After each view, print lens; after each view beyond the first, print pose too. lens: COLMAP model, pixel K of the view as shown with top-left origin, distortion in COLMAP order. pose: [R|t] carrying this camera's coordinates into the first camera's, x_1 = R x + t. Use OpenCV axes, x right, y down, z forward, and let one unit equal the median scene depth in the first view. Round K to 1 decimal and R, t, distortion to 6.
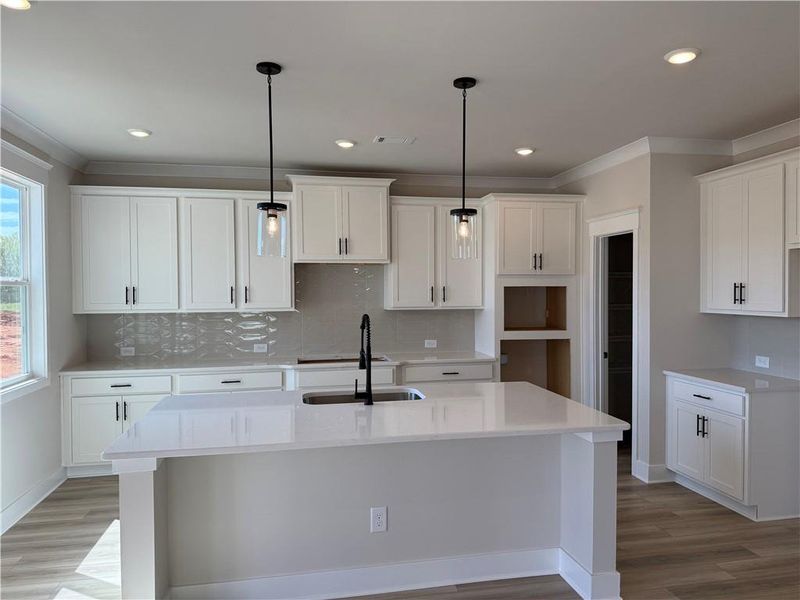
lens RADIAL K [[573.1, 0, 400.0], [0, 573.1, 300.0], [0, 0, 1]] dist [0.077231, -0.101492]
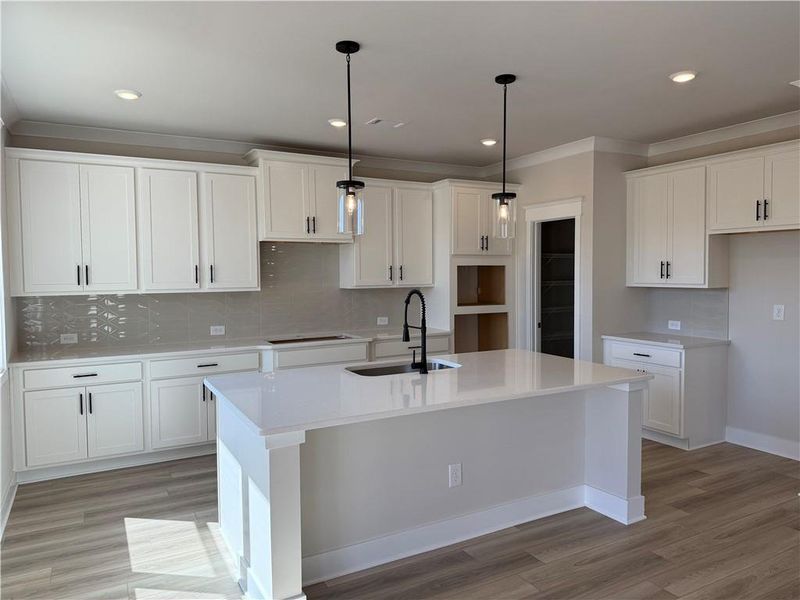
lens RADIAL K [[573.1, 0, 400.0], [0, 573.1, 300.0], [0, 0, 1]] dist [0.077231, -0.101492]
pose [[0.951714, -0.018721, 0.306416, -0.279479], [0.009704, 0.999475, 0.030926, 0.007466], [-0.306834, -0.026459, 0.951395, -0.000164]]
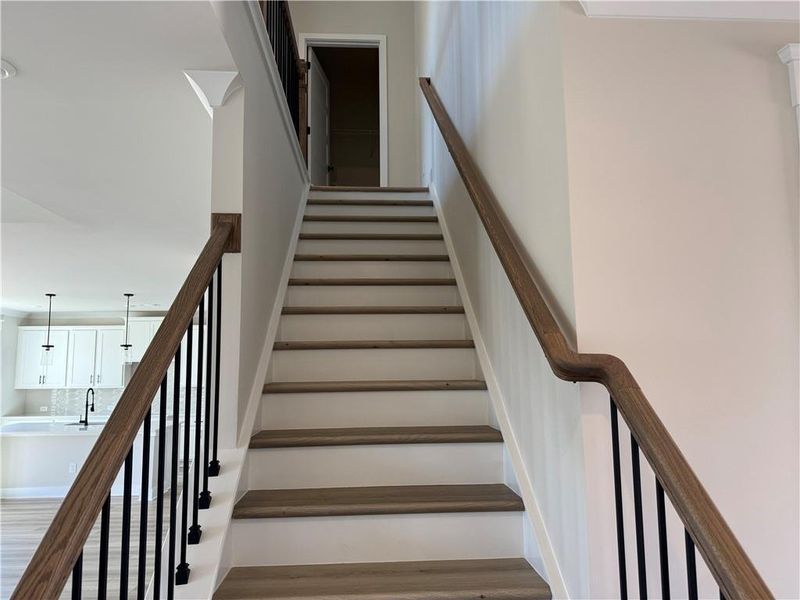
lens RADIAL K [[573.1, 0, 400.0], [0, 573.1, 300.0], [0, 0, 1]] dist [0.077231, -0.101492]
pose [[0.992149, -0.020362, -0.123394, 1.048991], [0.003190, 0.990457, -0.137786, -0.000321], [0.125022, 0.136310, 0.982746, -0.883678]]
